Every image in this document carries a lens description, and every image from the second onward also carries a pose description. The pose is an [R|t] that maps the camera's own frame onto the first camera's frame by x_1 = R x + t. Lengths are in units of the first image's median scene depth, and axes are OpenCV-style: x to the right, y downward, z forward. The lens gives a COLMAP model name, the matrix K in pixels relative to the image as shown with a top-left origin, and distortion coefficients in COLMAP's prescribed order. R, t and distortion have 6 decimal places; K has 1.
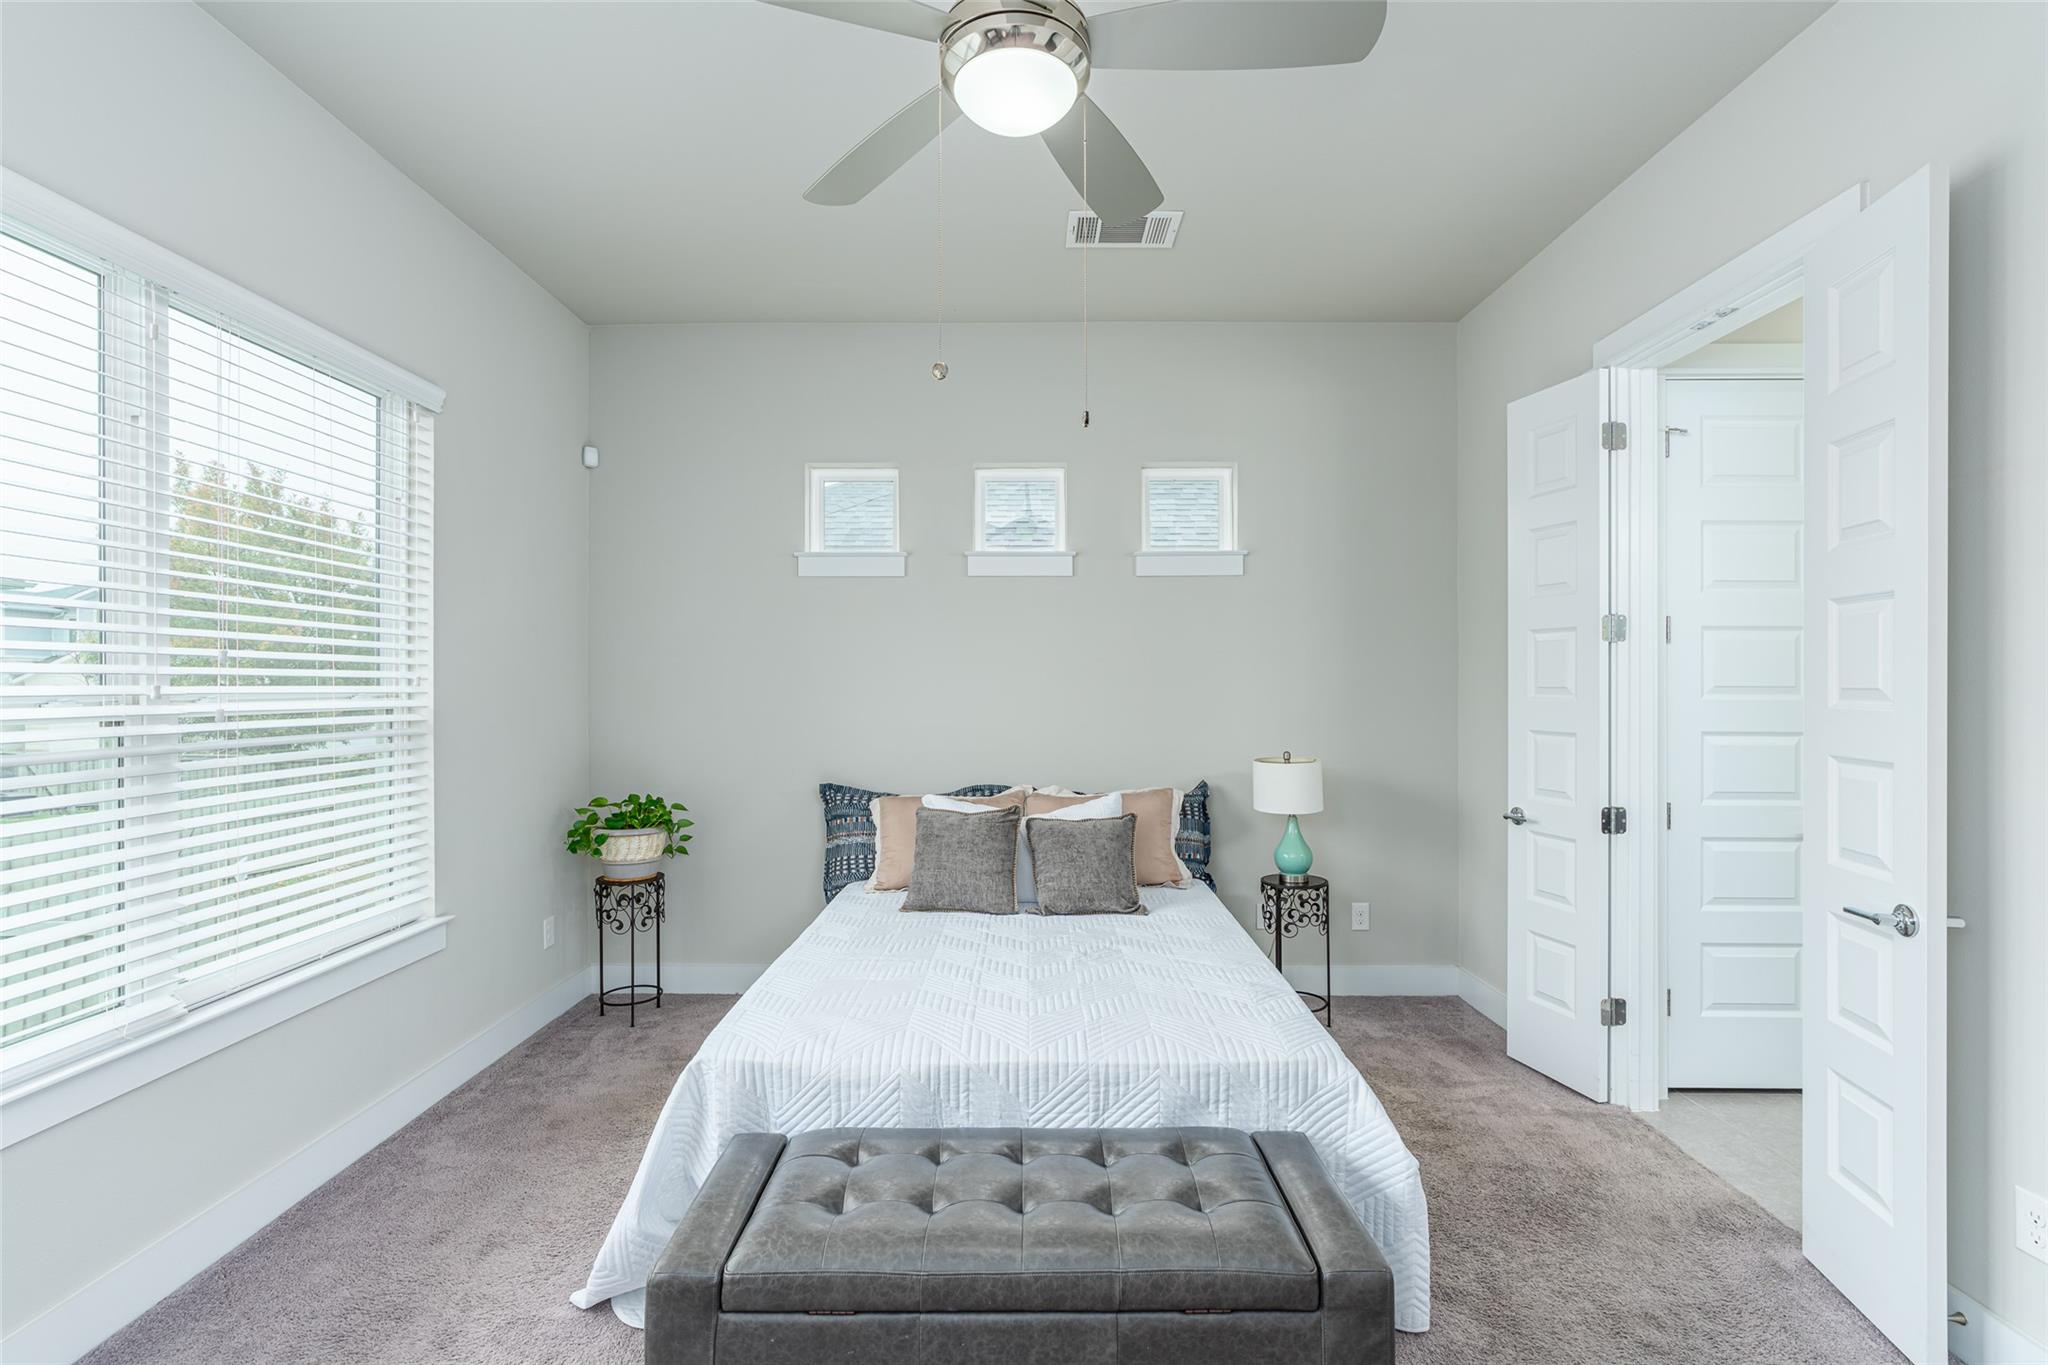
lens RADIAL K [[929.4, 0, 1025.5], [0, 929.4, 689.7], [0, 0, 1]] dist [-0.005857, 0.001382]
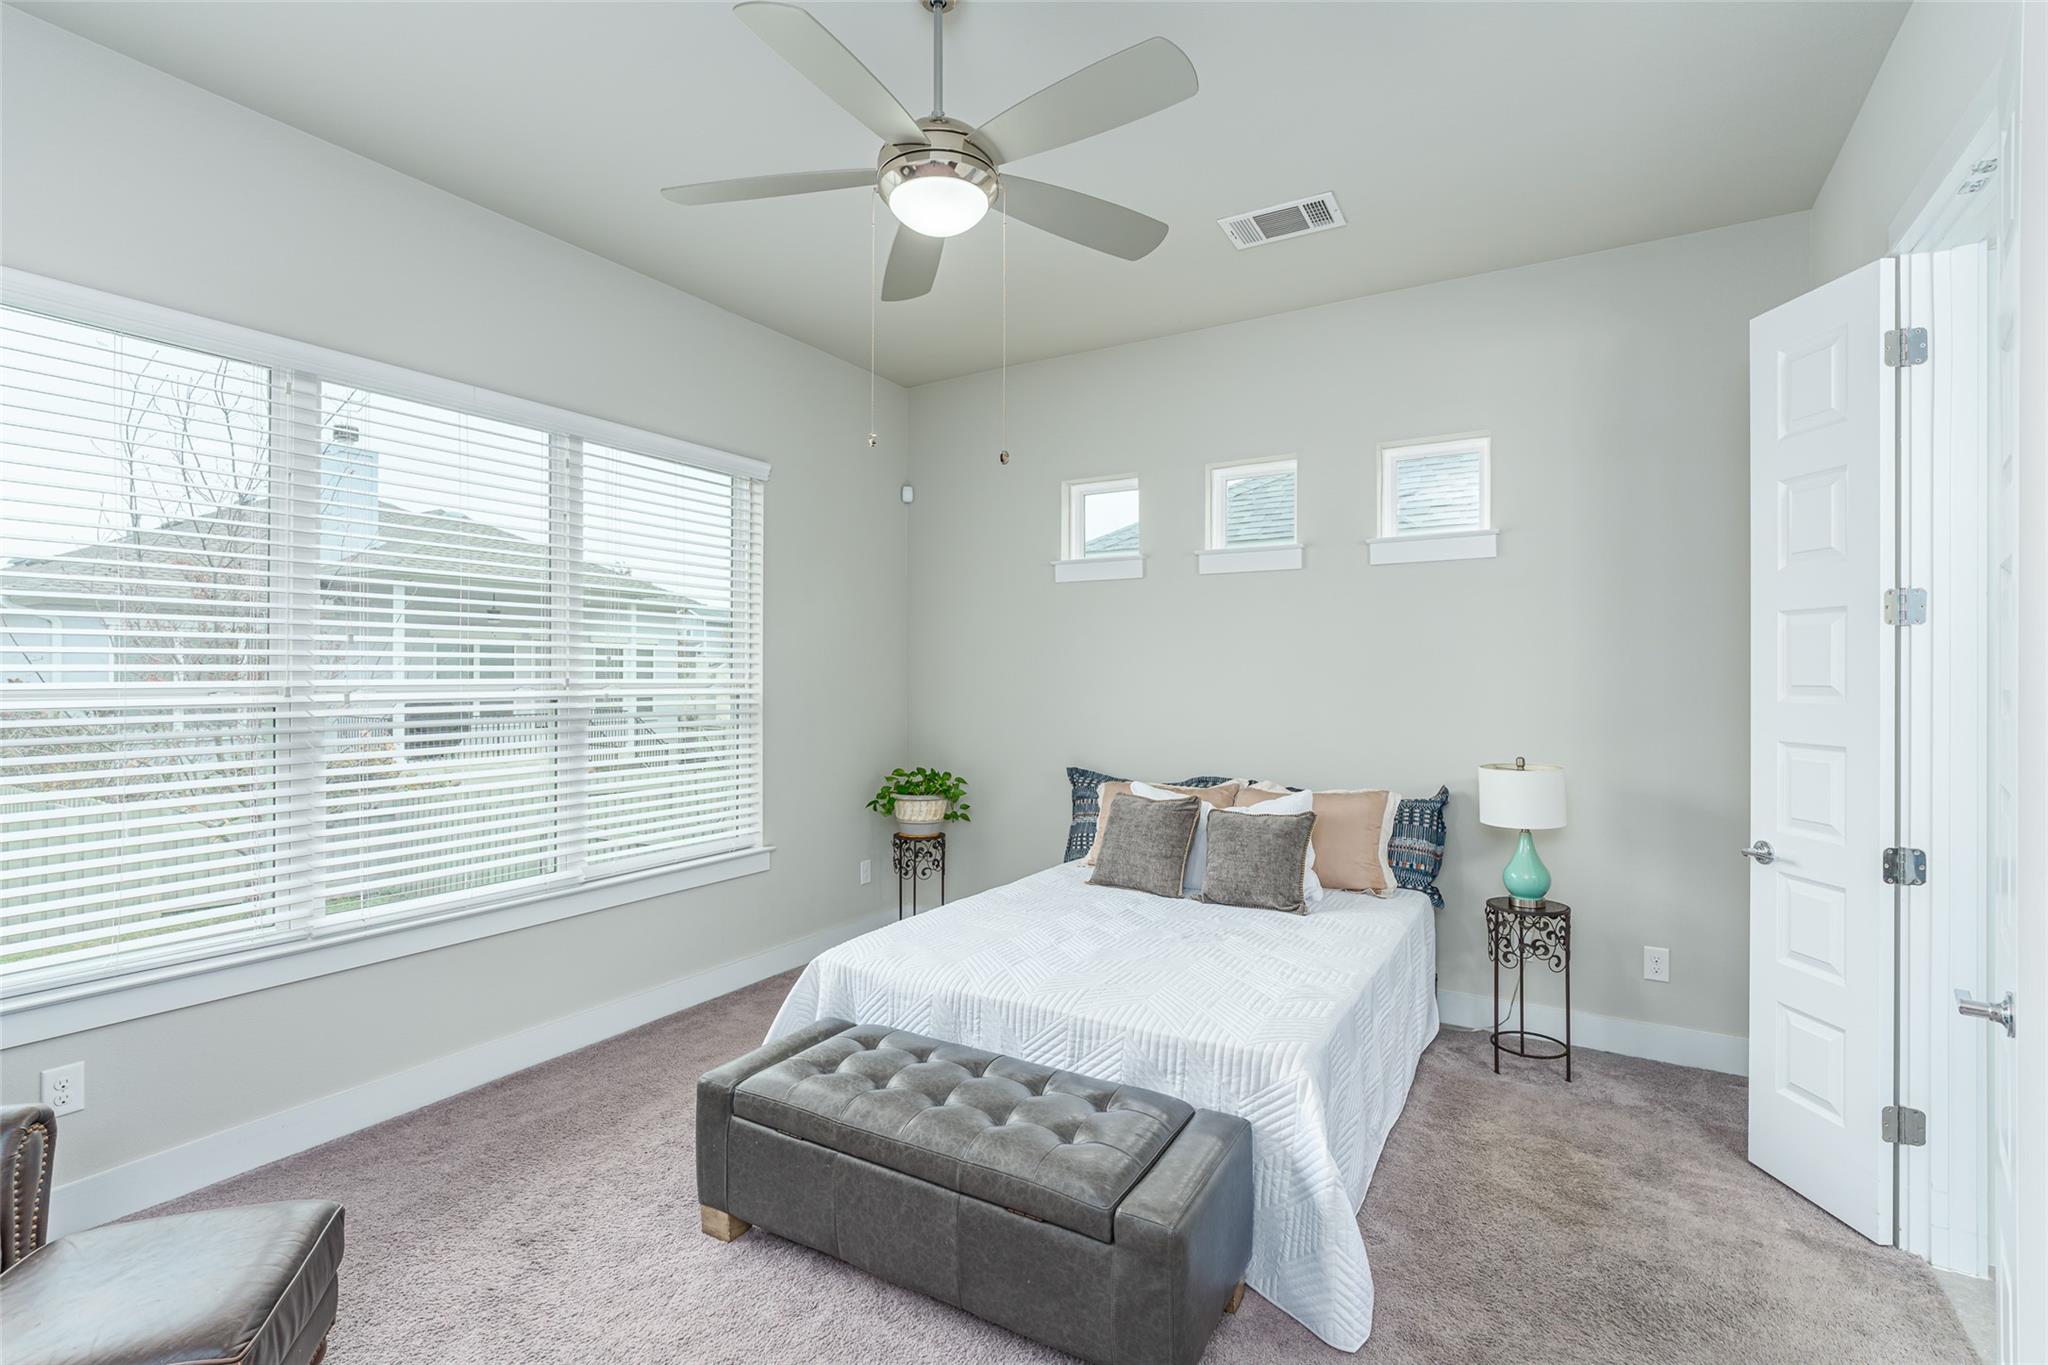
lens RADIAL K [[929.4, 0, 970.7], [0, 929.4, 678.8], [0, 0, 1]] dist [-0.005857, 0.001382]
pose [[0.851781, 0.003701, -0.523885, 0.368579], [-0.006045, 0.999978, -0.002765, -0.002258], [0.523863, 0.005522, 0.851785, -0.020027]]
